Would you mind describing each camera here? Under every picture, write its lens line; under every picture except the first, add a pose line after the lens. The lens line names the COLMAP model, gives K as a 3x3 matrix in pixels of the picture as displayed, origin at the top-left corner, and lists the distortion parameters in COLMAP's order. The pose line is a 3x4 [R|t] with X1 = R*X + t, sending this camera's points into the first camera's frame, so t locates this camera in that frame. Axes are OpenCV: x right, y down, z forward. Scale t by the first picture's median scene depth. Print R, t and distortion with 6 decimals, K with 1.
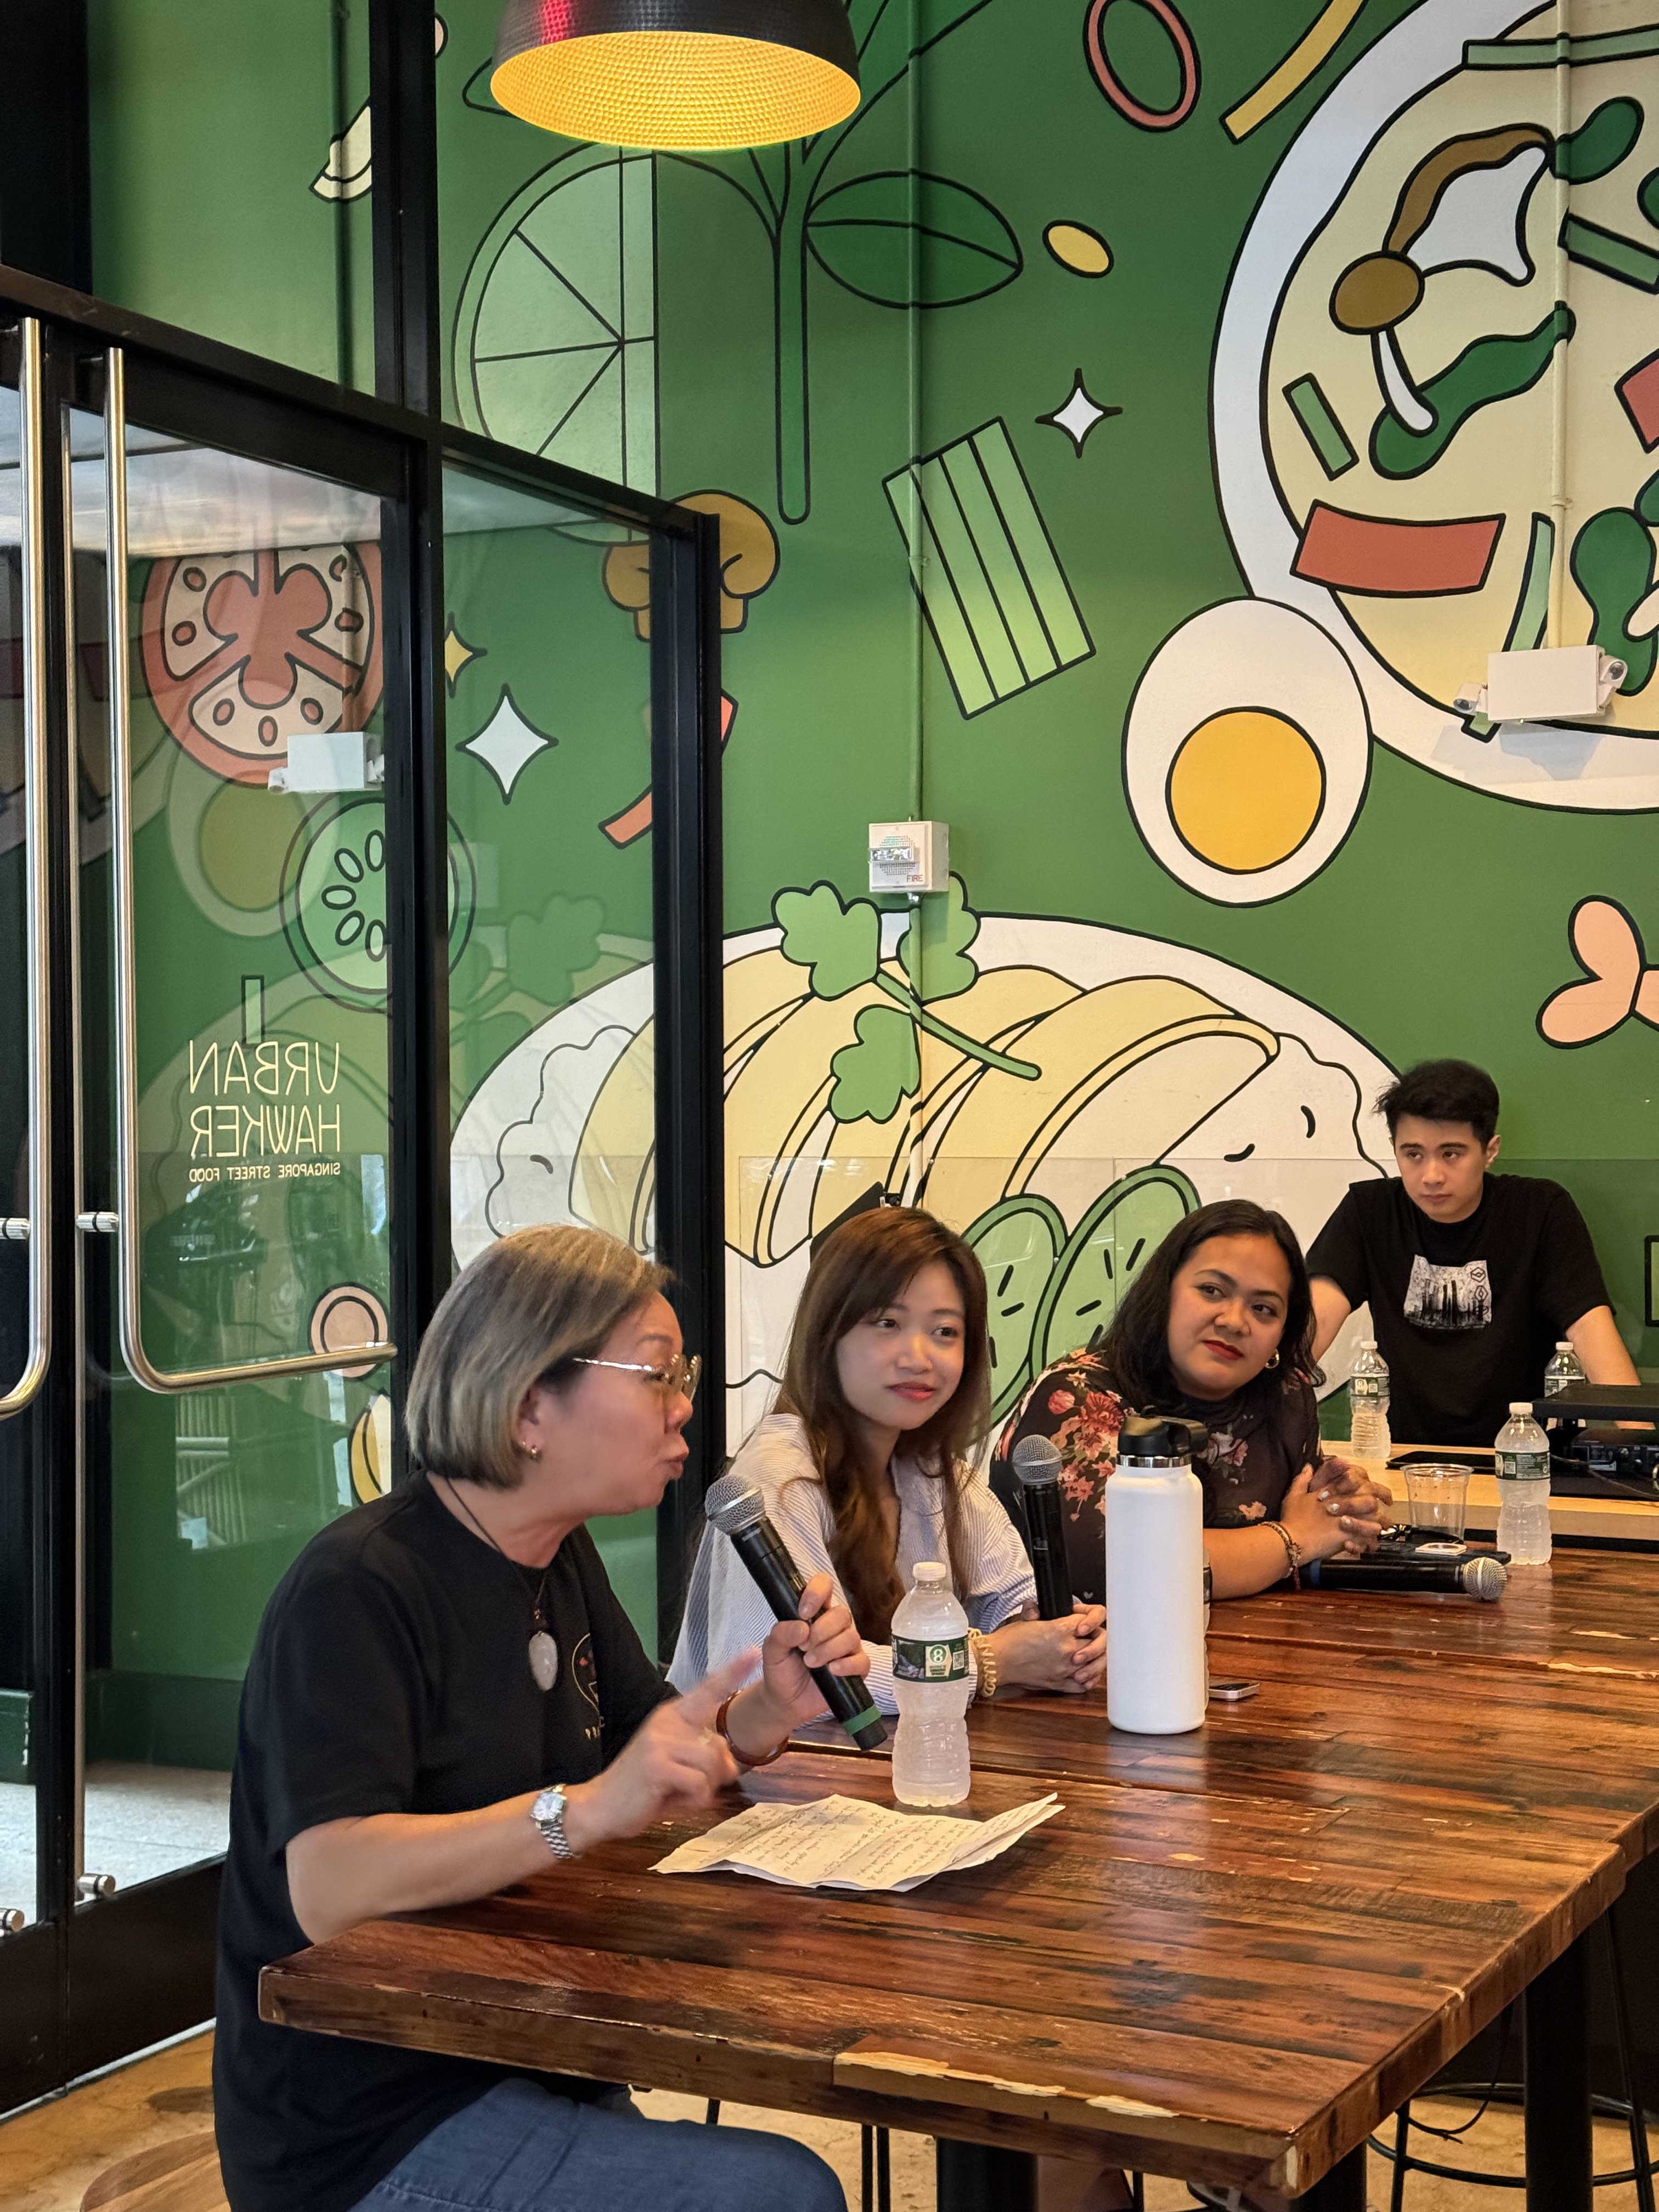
lens RADIAL K [[3010.9, 0, 831.3], [0, 3010.9, 1140.5], [0, 0, 1]] dist [0.092084, 0.000000]
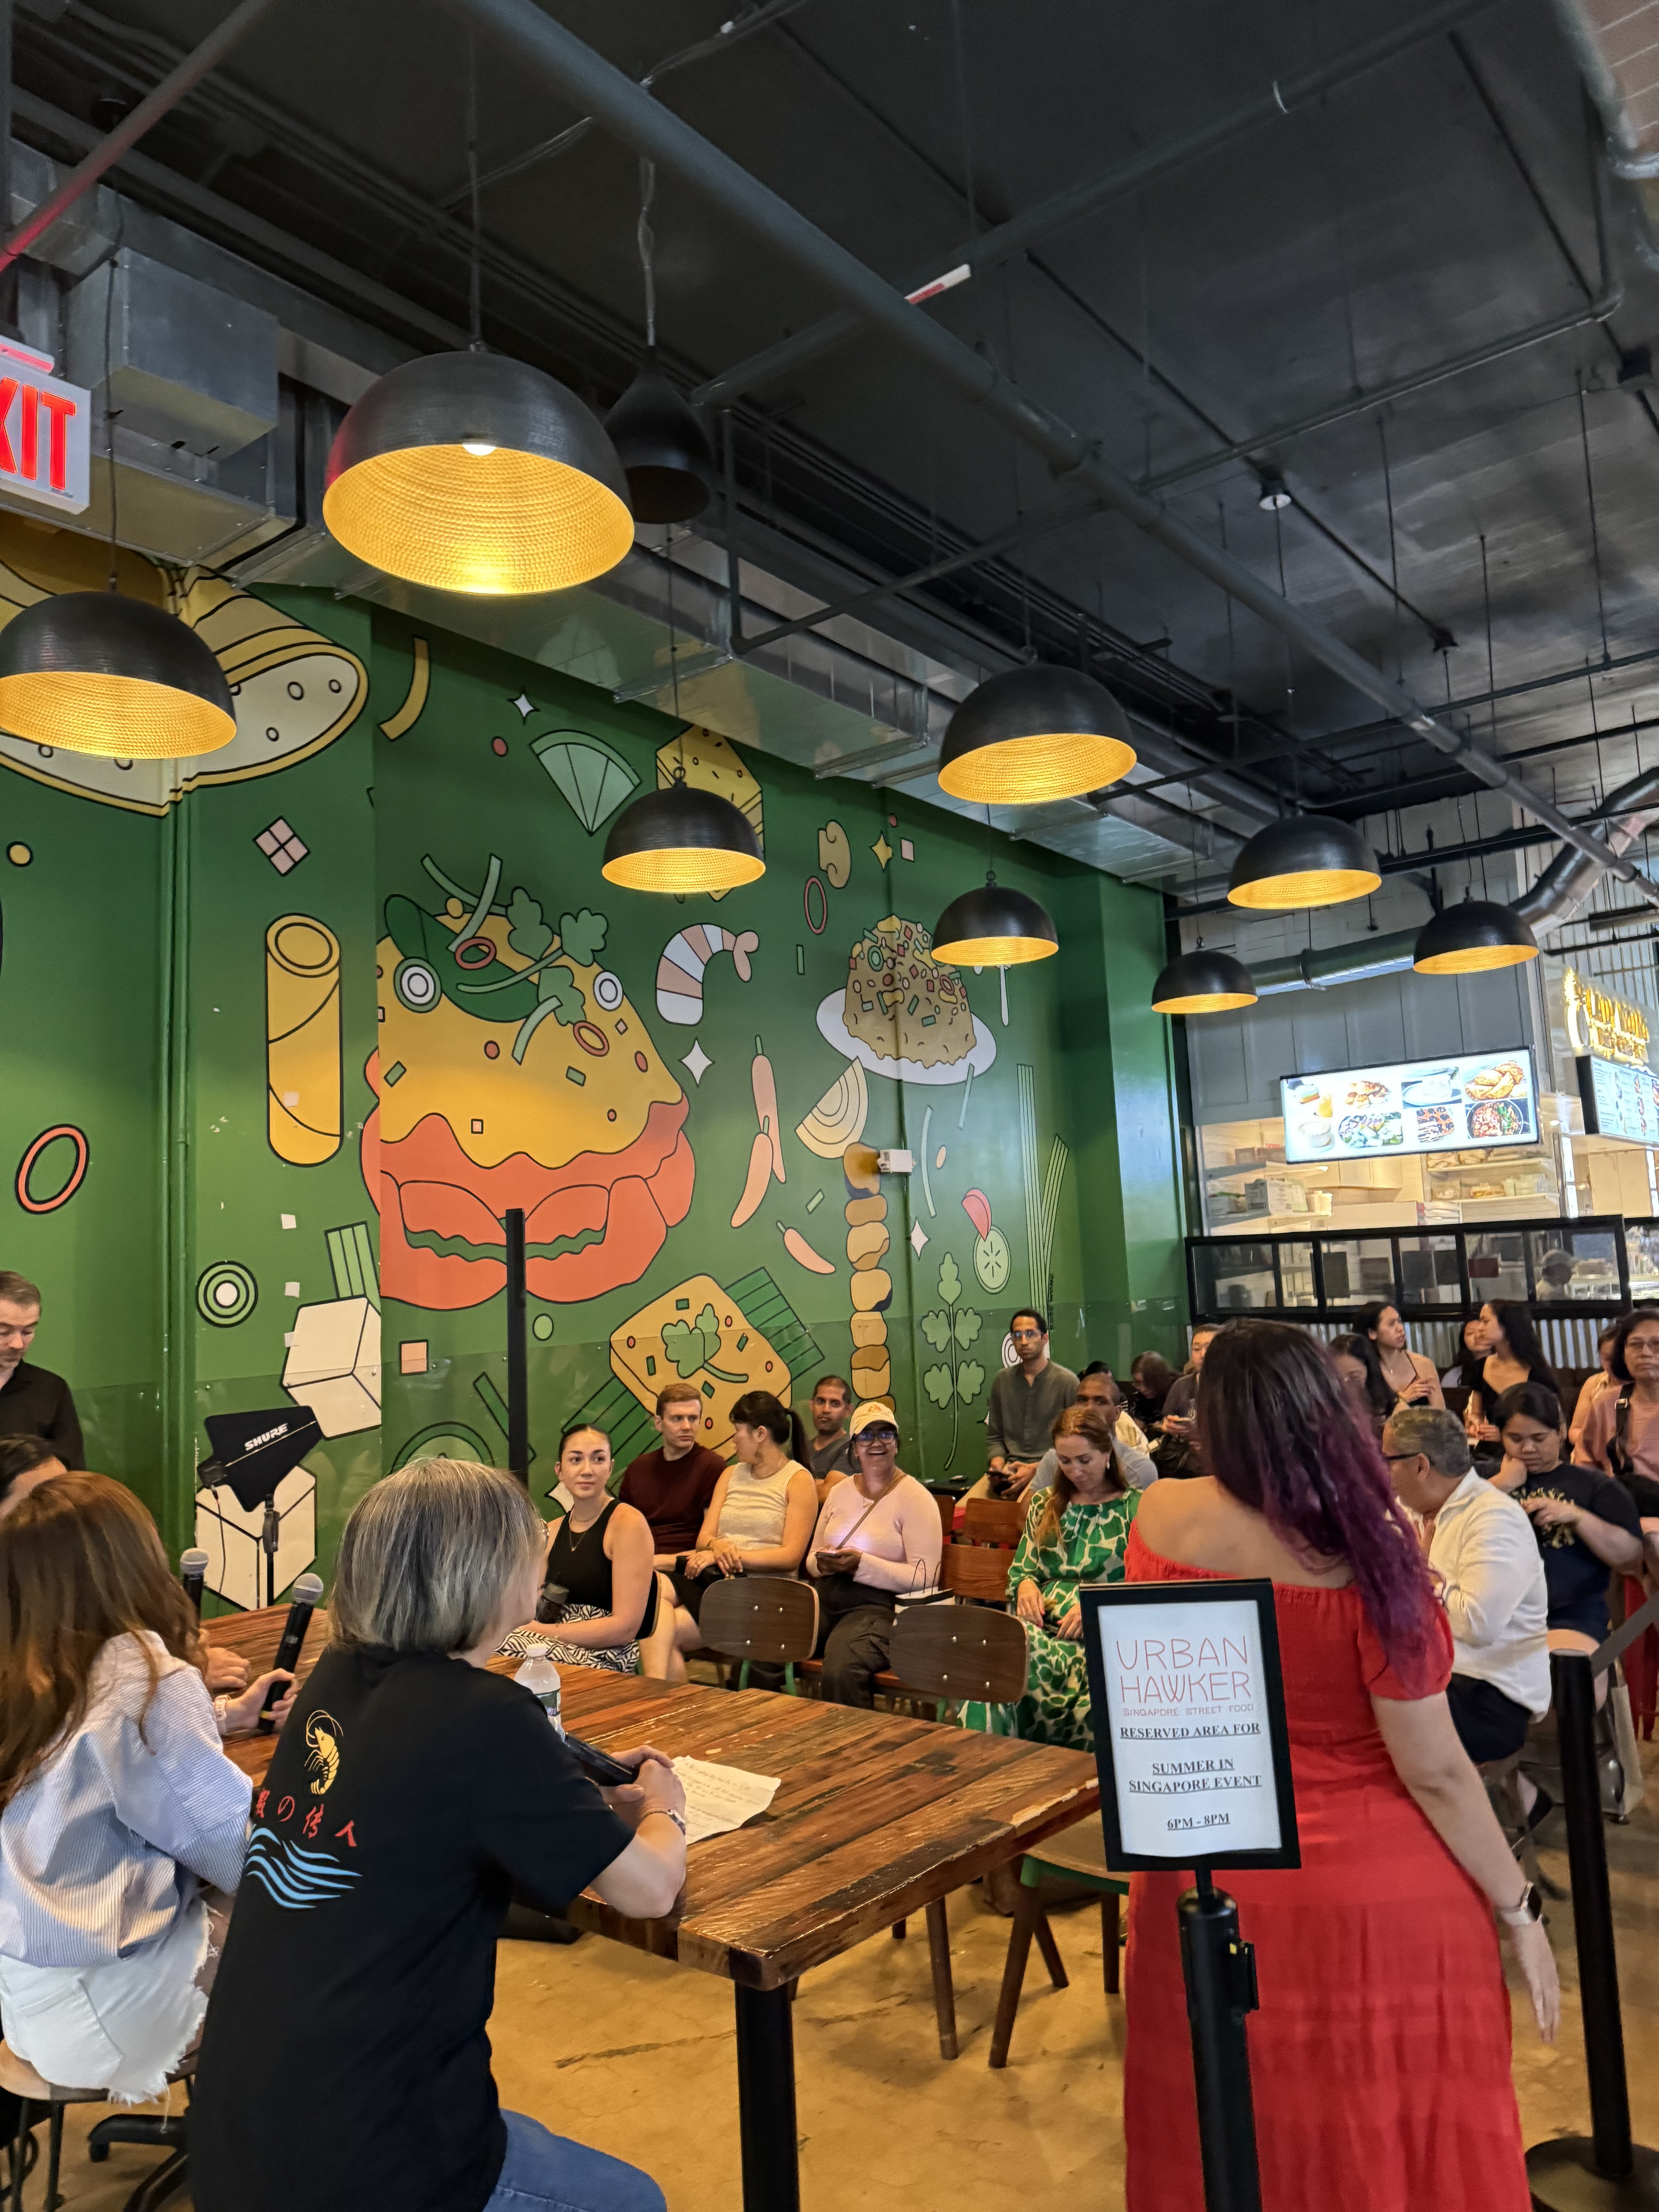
lens RADIAL K [[1528.0, 0, 842.0], [0, 1528.0, 1104.6], [0, 0, 1]] dist [0.079504, -0.098072]
pose [[0.212617, 0.107686, 0.971184, -0.337703], [0.063823, 0.990256, -0.123773, -0.017102], [-0.975049, 0.088300, 0.203672, 0.267752]]
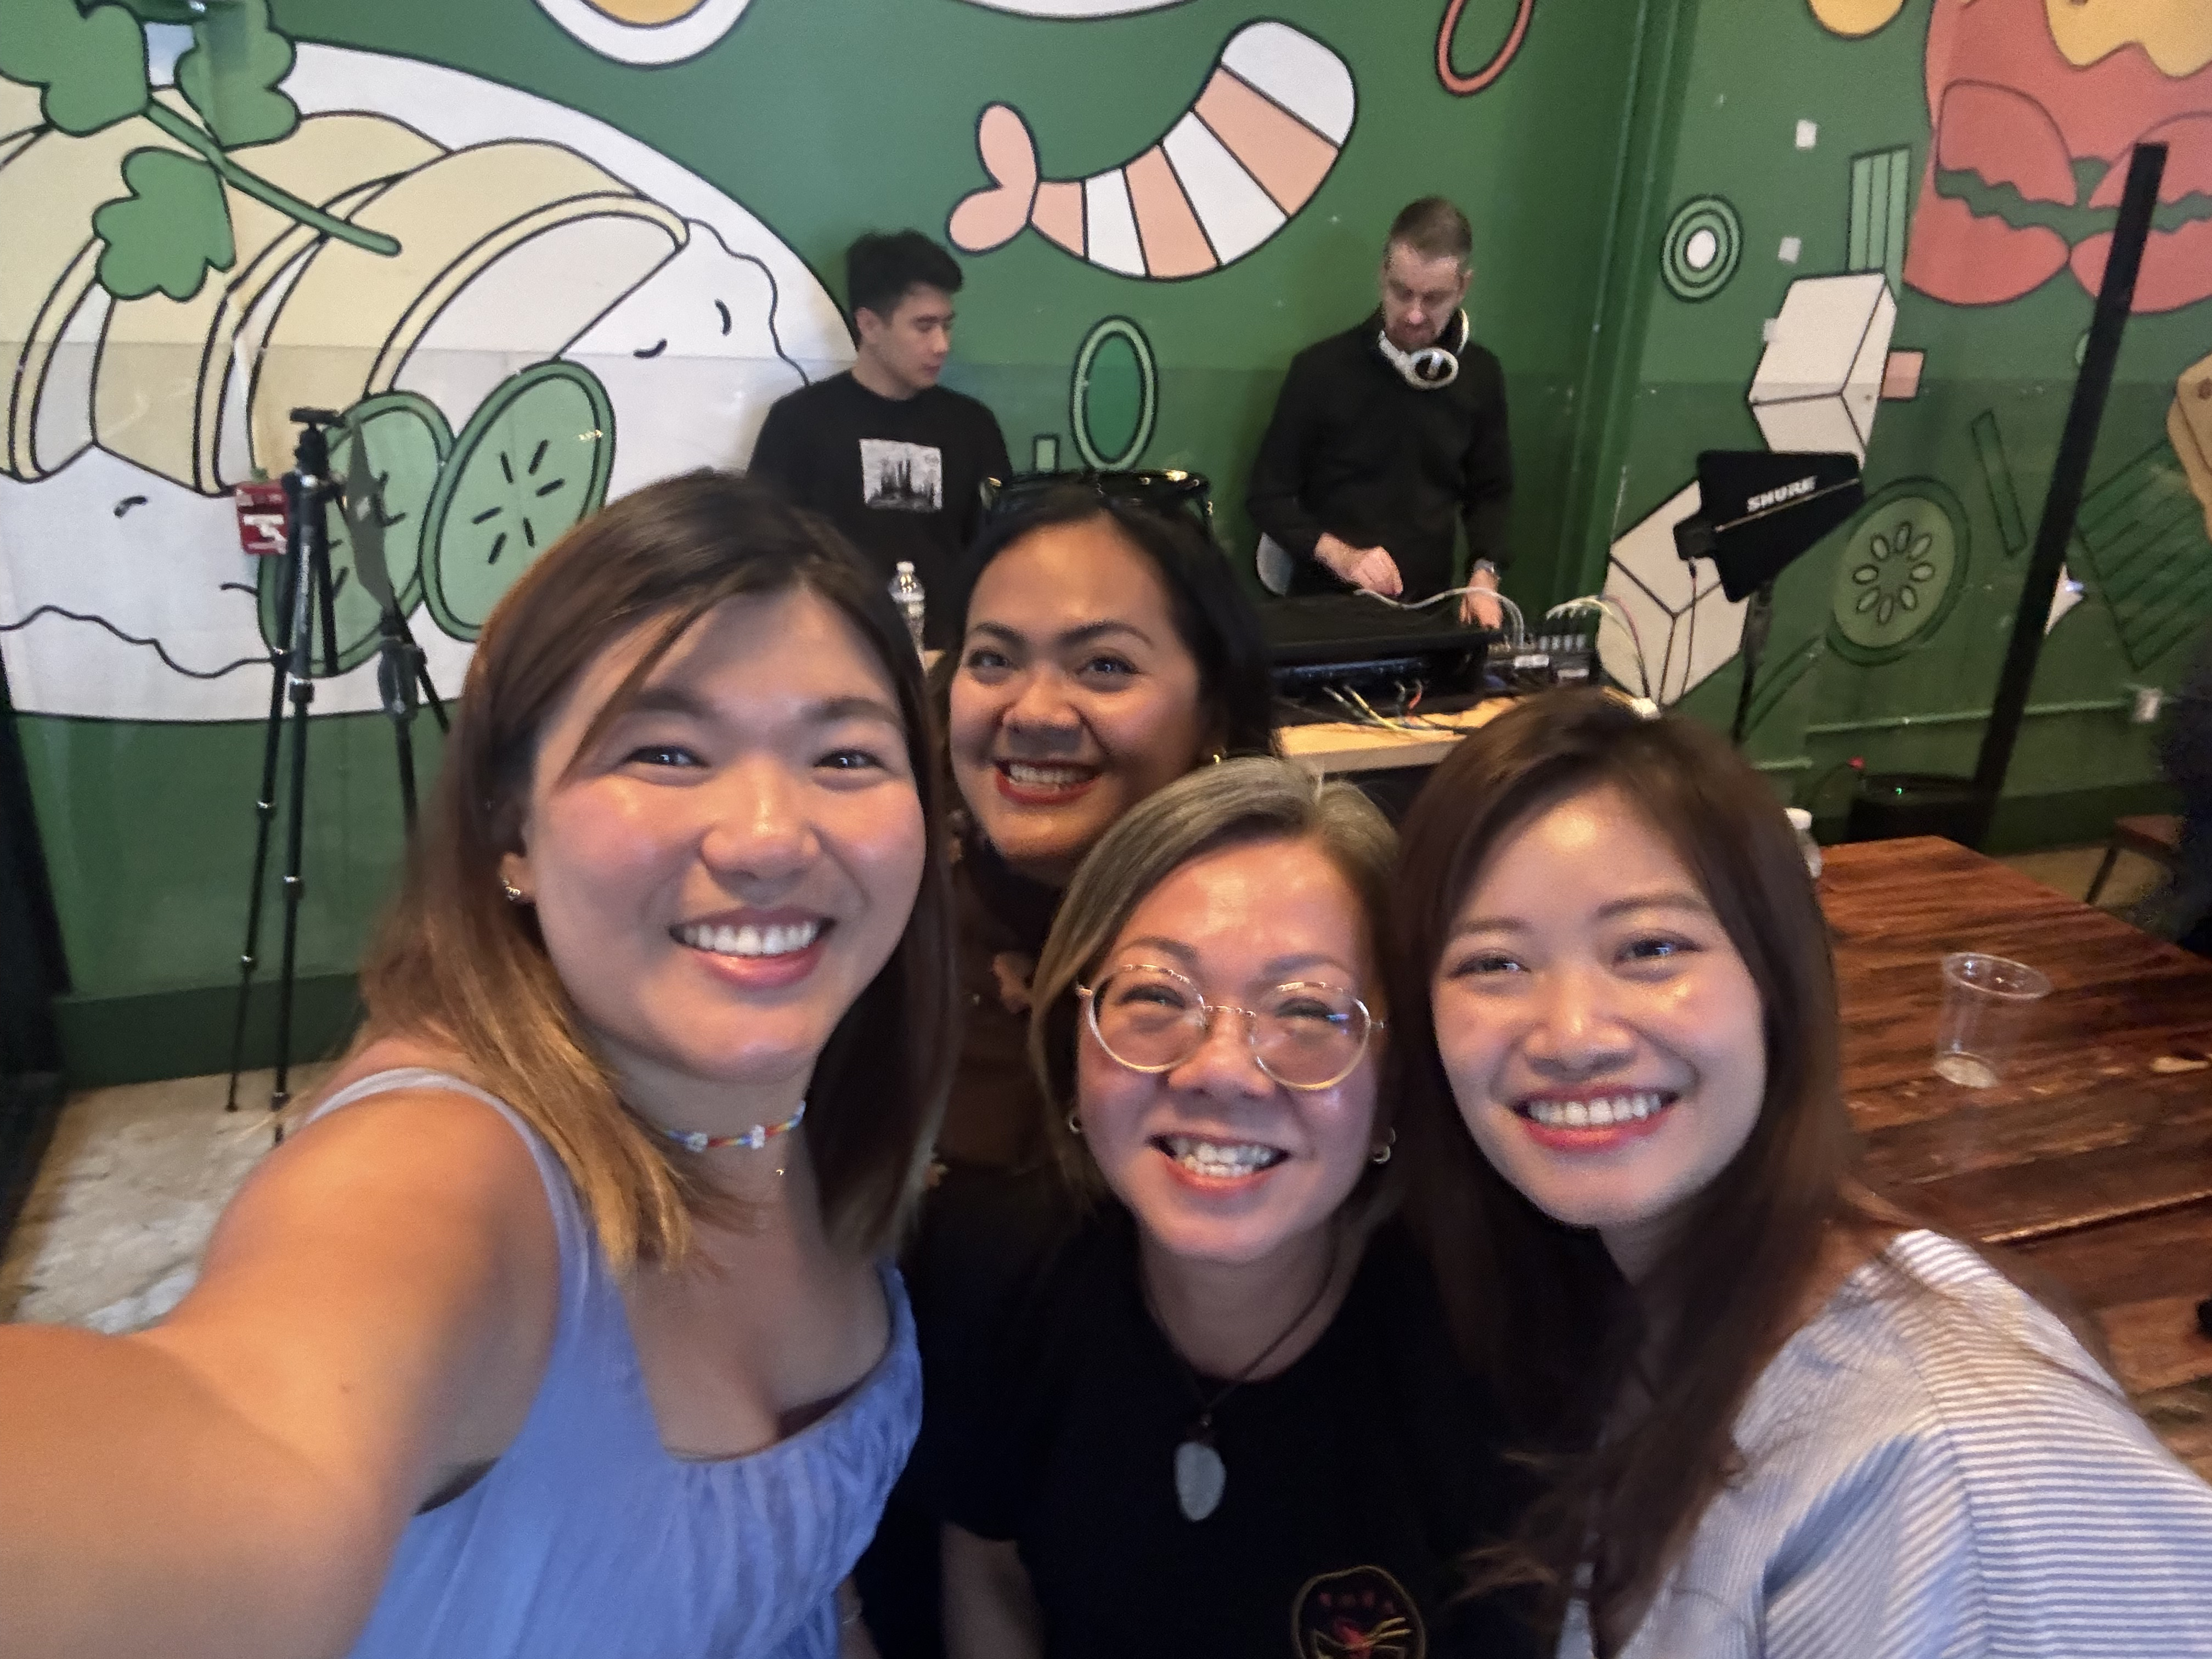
lens RADIAL K [[1551.7, 0, 1102.3], [0, 1551.7, 840.3], [0, 0, 1]] dist [0.048031, -0.060807]
pose [[0.683474, -0.226669, 0.693891, -0.152361], [-0.040349, 0.937384, 0.345952, -0.027724], [-0.728859, -0.264447, 0.631532, 0.535673]]
